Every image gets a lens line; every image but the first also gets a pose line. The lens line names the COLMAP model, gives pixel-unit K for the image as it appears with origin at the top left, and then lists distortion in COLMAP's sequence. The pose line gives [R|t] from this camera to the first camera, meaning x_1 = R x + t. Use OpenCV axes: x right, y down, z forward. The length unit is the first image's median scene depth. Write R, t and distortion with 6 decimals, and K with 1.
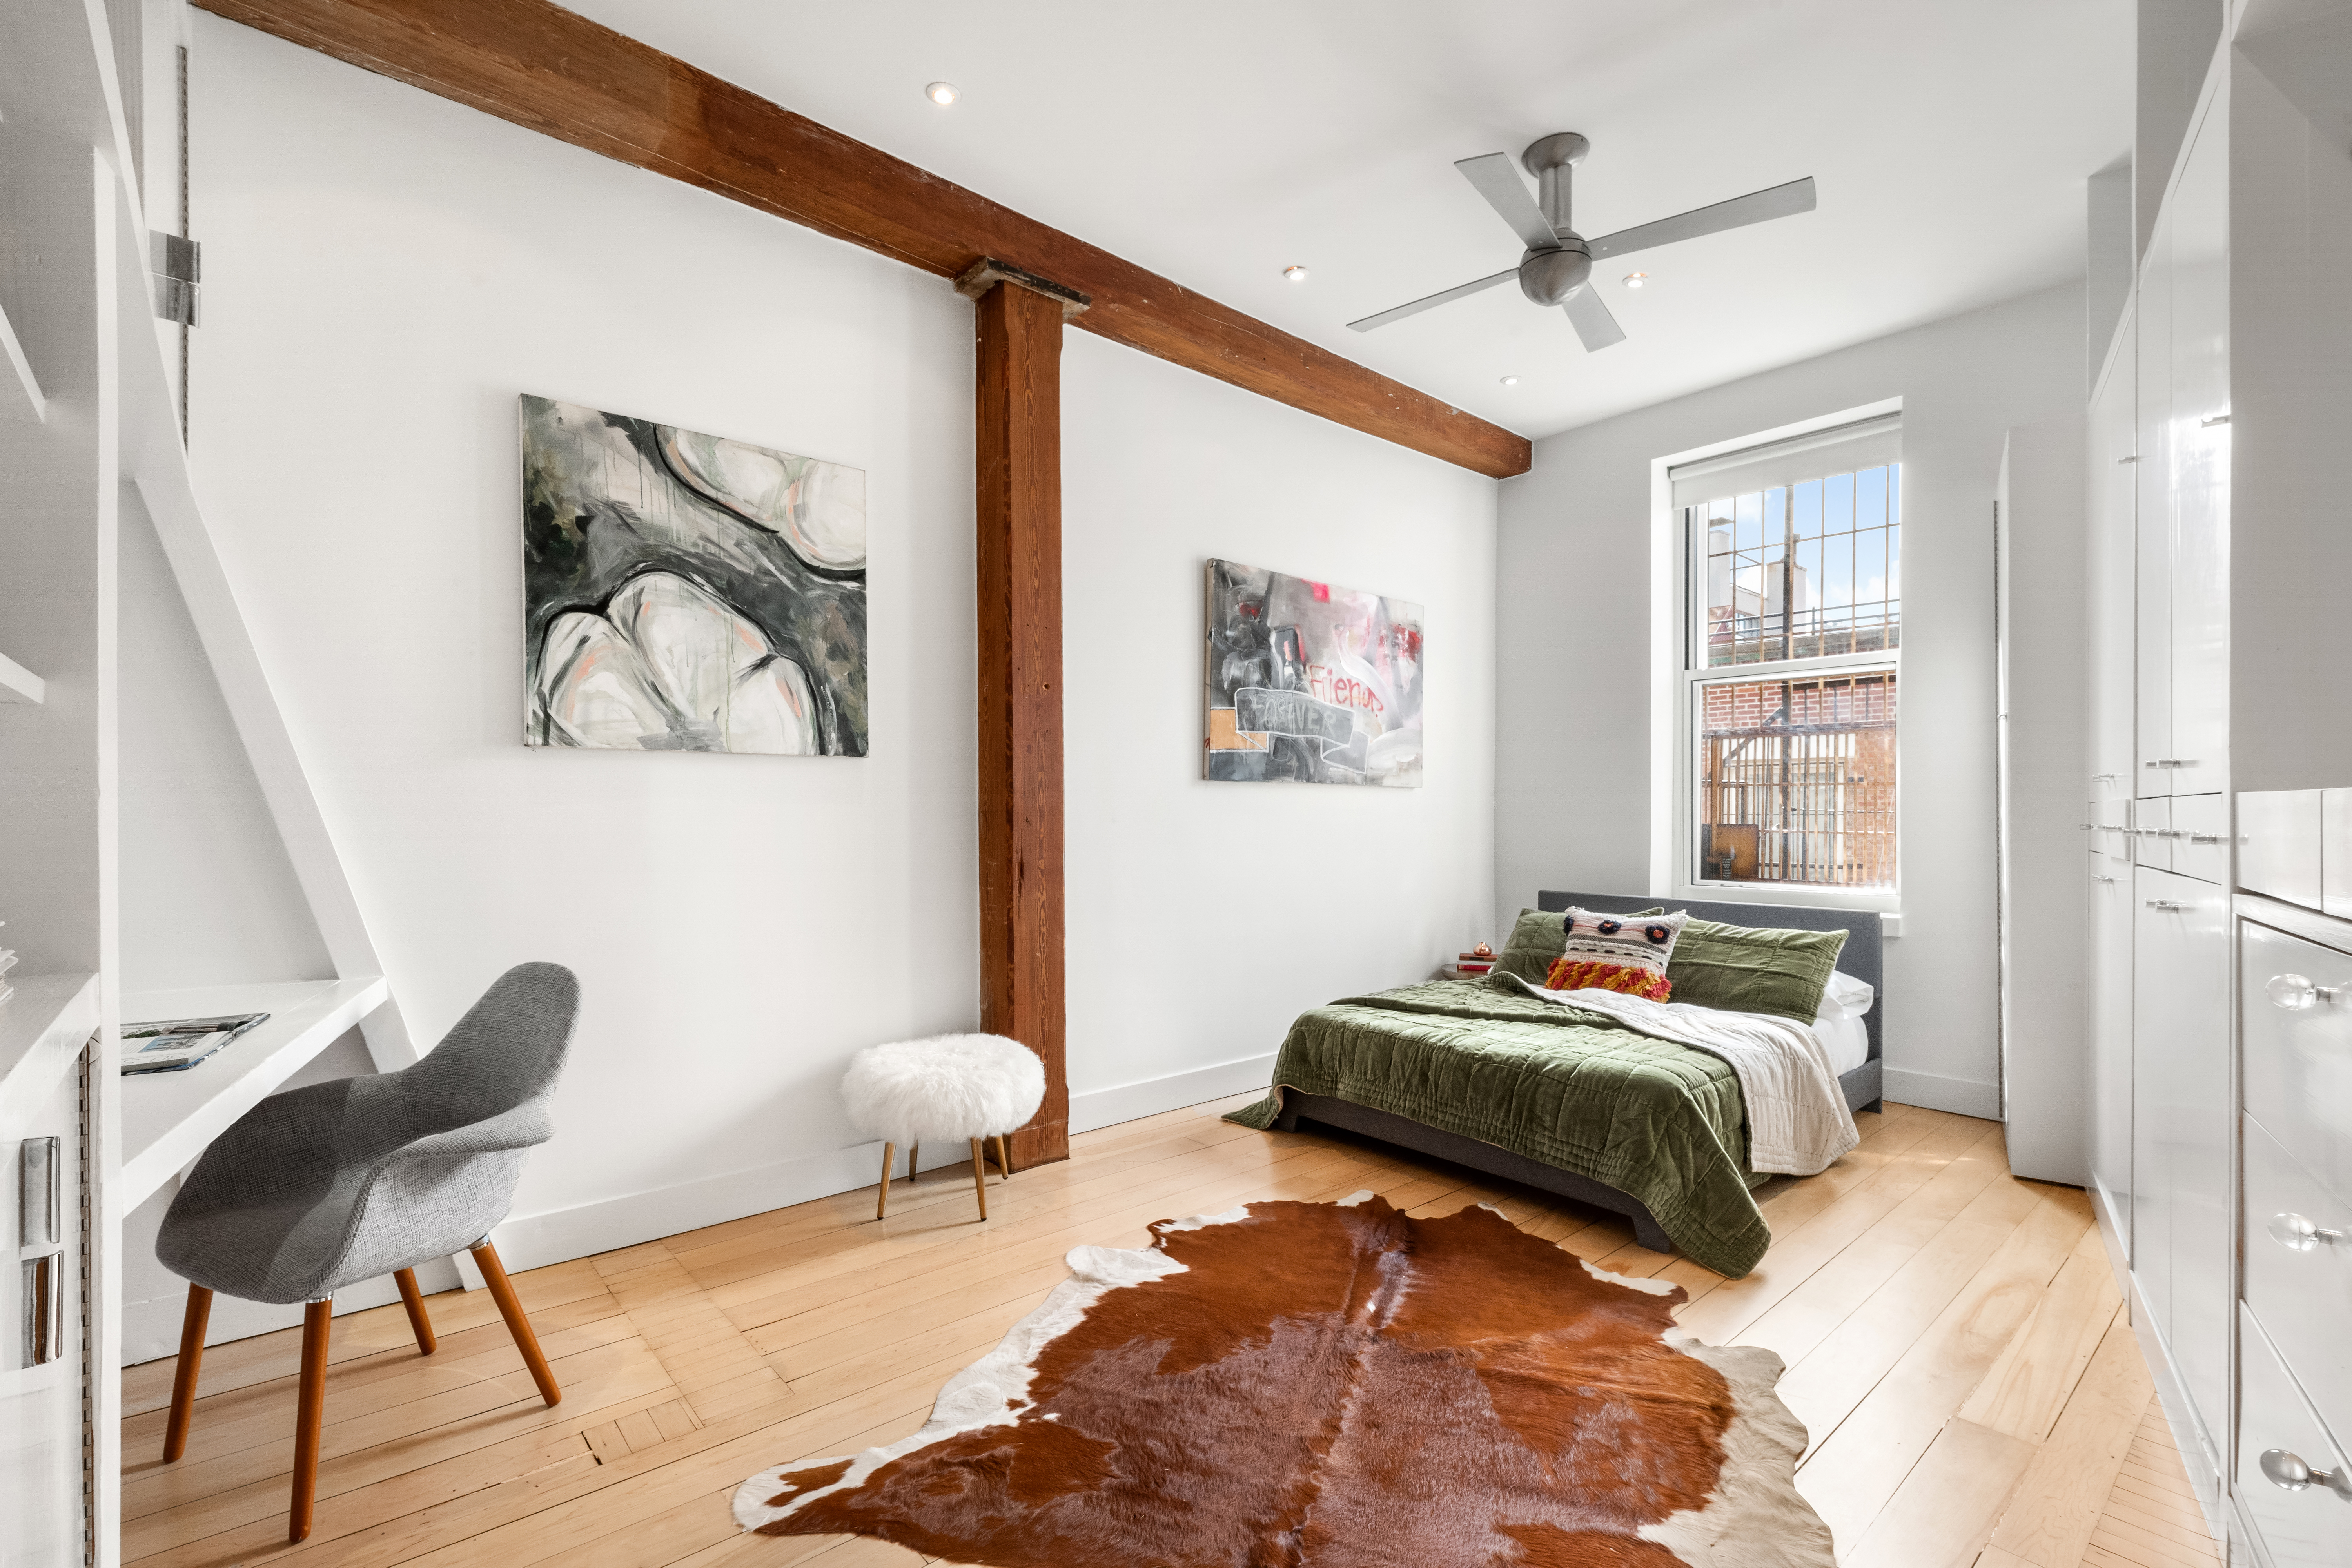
lens RADIAL K [[1060.9, 0, 1175.1], [0, 1060.9, 806.2], [0, 0, 1]] dist [-0.003652, 0.000012]
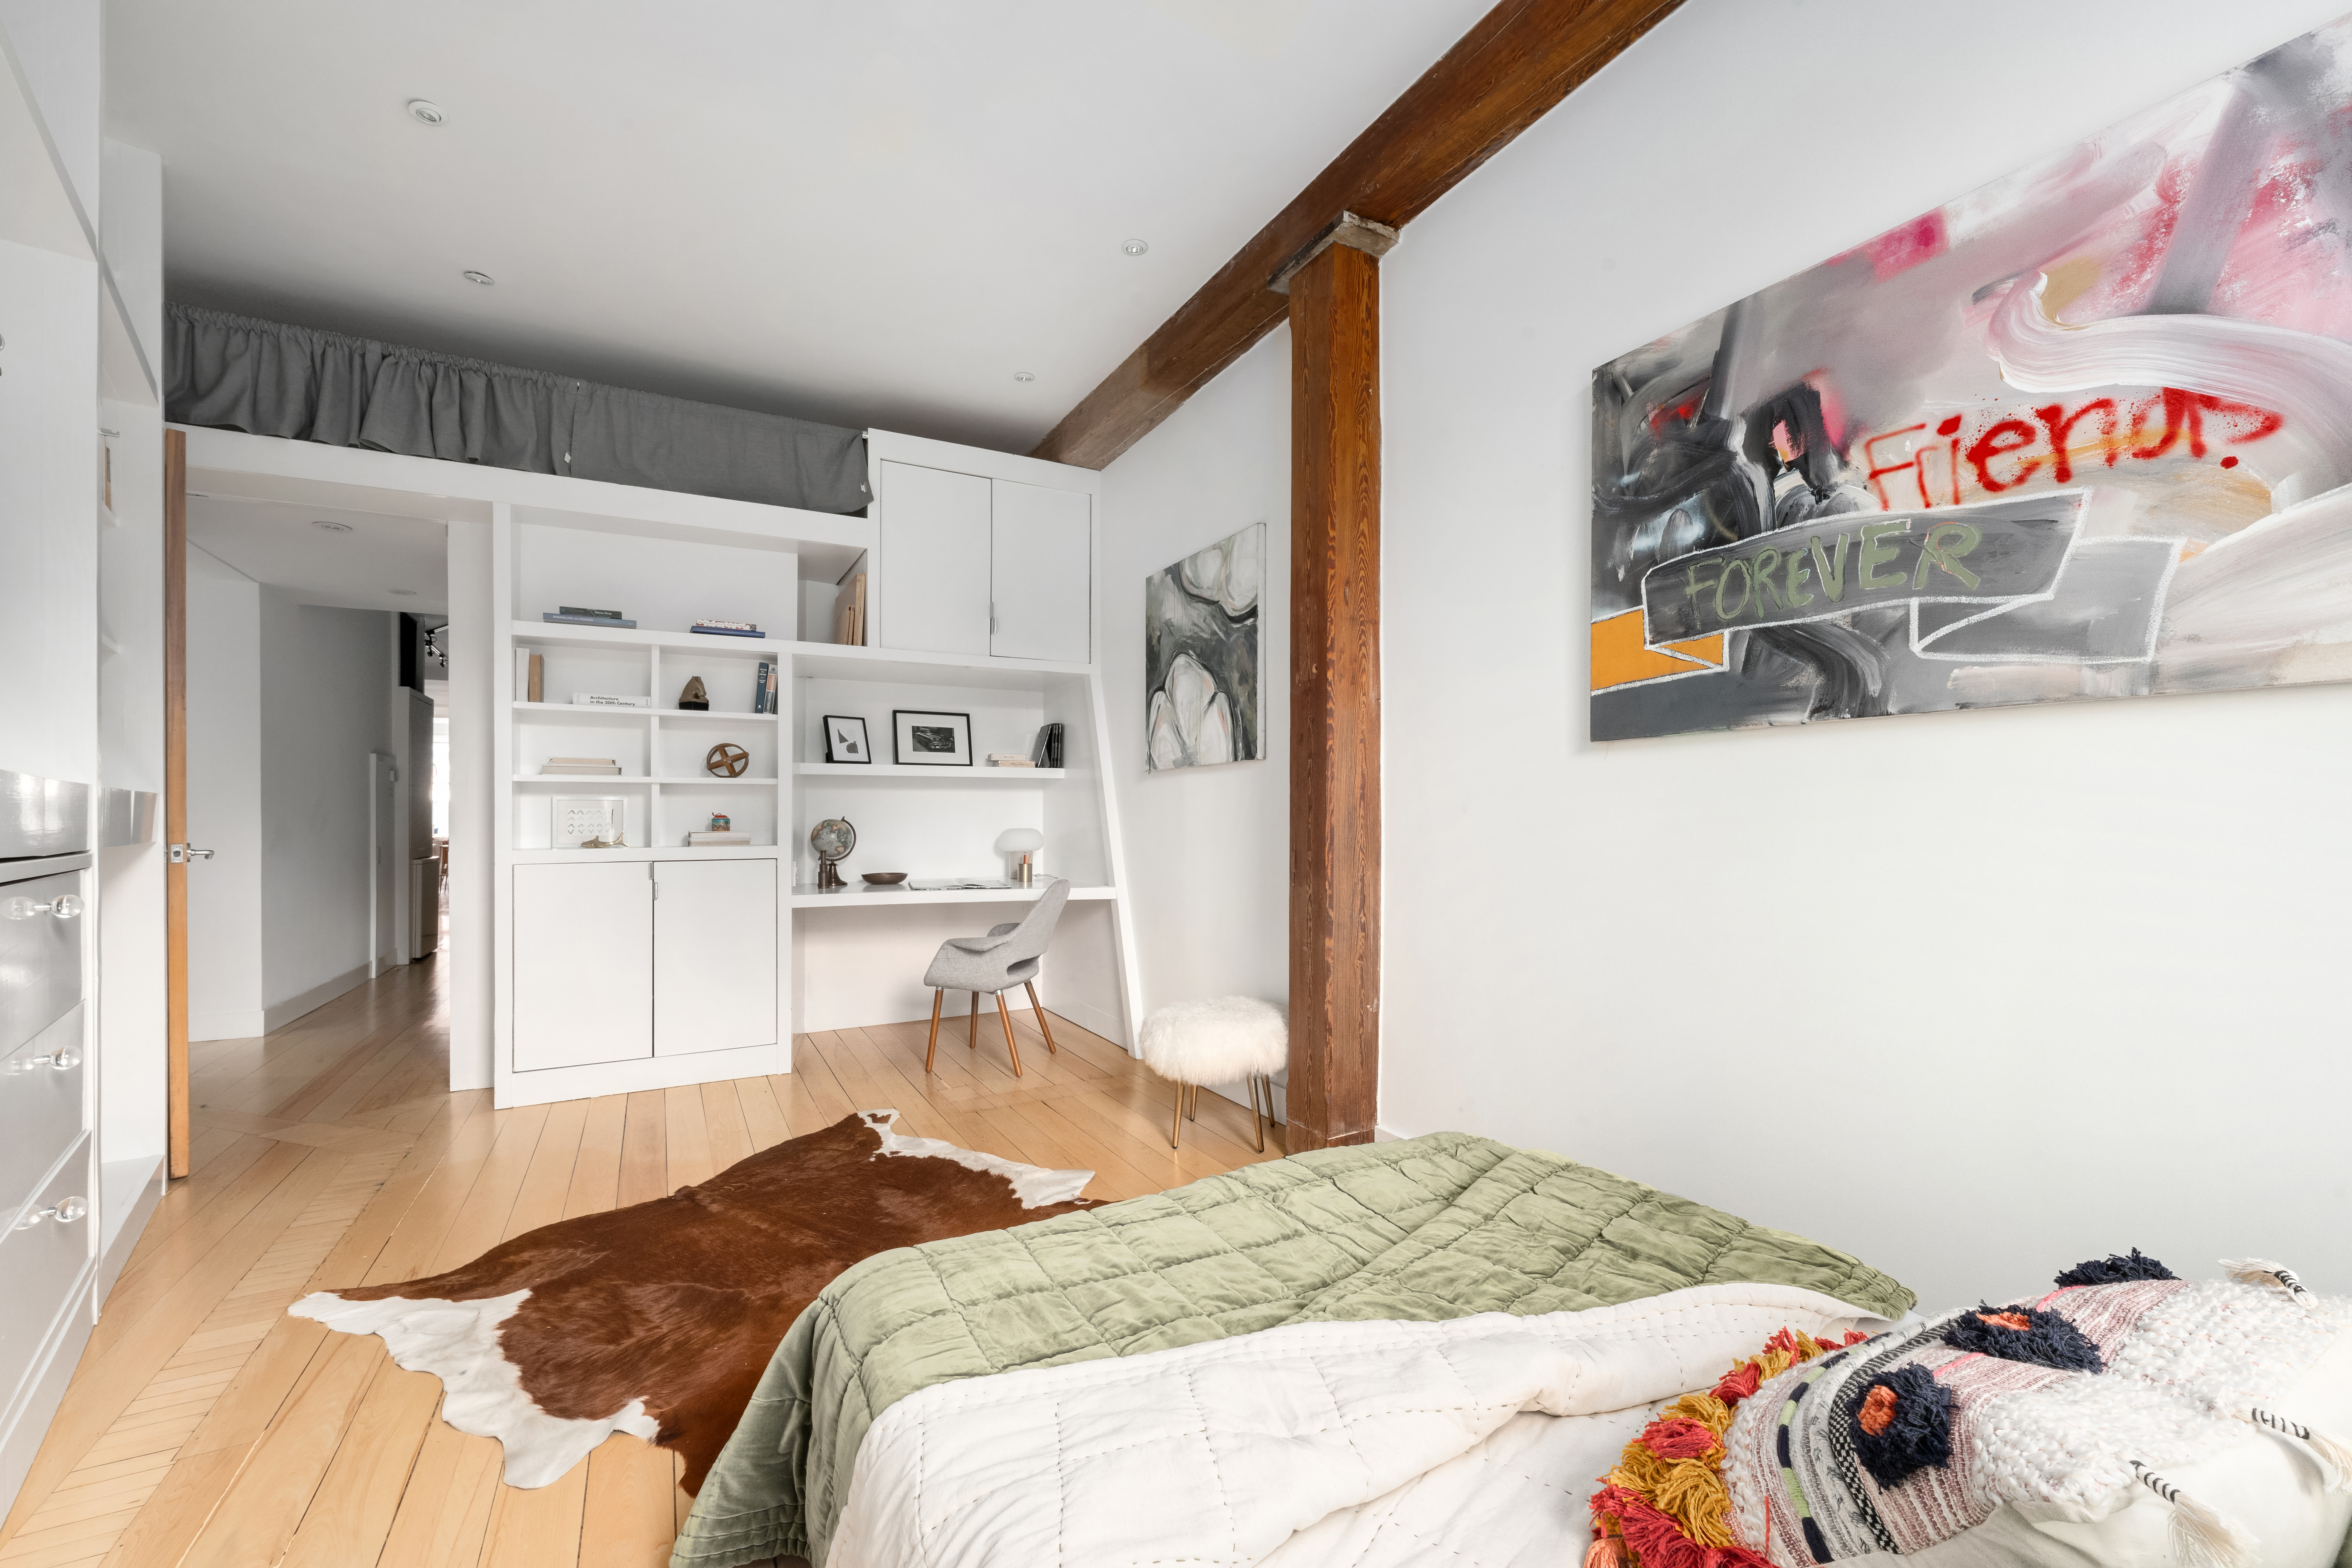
lens RADIAL K [[960.8, 0, 1146.2], [0, 960.8, 821.6], [0, 0, 1]] dist [-0.004671, -0.000192]
pose [[-0.245582, -0.000399, -0.969376, 0.816806], [0.006104, 0.999979, -0.001958, 0.026484], [0.969356, -0.006398, -0.245575, 1.165285]]
